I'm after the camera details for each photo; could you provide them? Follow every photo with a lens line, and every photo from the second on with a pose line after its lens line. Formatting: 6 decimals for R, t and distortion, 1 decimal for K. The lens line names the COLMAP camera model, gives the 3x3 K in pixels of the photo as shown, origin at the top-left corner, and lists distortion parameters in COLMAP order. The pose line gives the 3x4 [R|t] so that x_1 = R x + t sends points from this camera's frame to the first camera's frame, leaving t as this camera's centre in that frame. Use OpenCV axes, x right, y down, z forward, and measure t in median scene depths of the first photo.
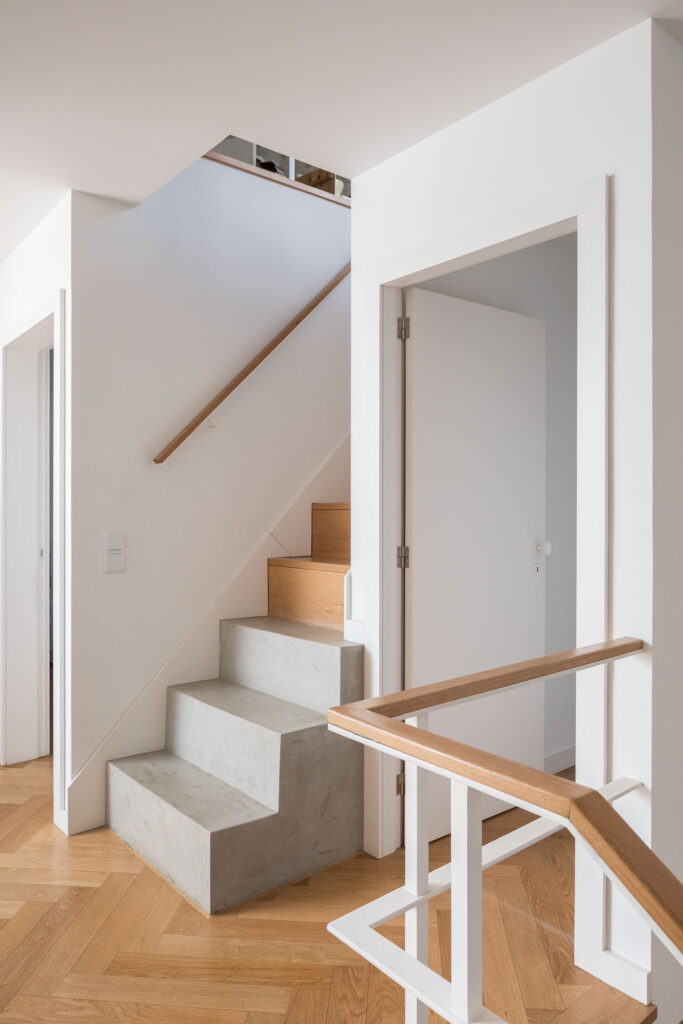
lens RADIAL K [[706.0, 0, 342.4], [0, 706.0, 534.9], [0, 0, 1]] dist [-0.007760, -0.003981]
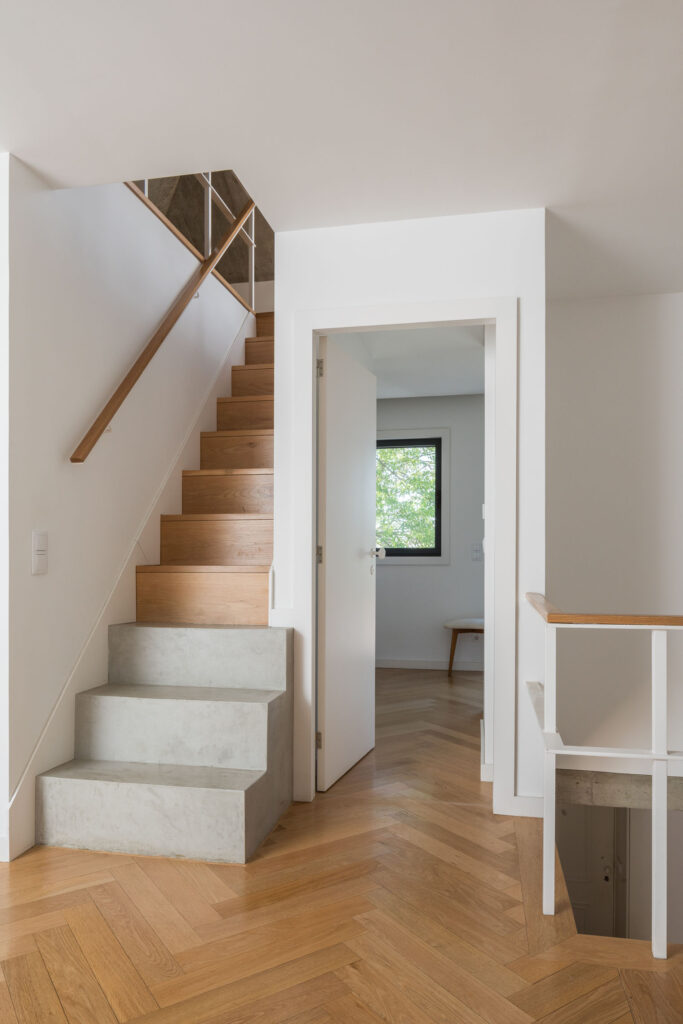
lens RADIAL K [[697.6, 0, 340.8], [0, 697.6, 590.3], [0, 0, 1]] dist [-0.003774, -0.000351]
pose [[0.780737, -0.029489, 0.624163, -0.620122], [0.023940, 0.999564, 0.017280, 0.071226], [-0.624401, 0.001451, 0.781103, 0.025397]]
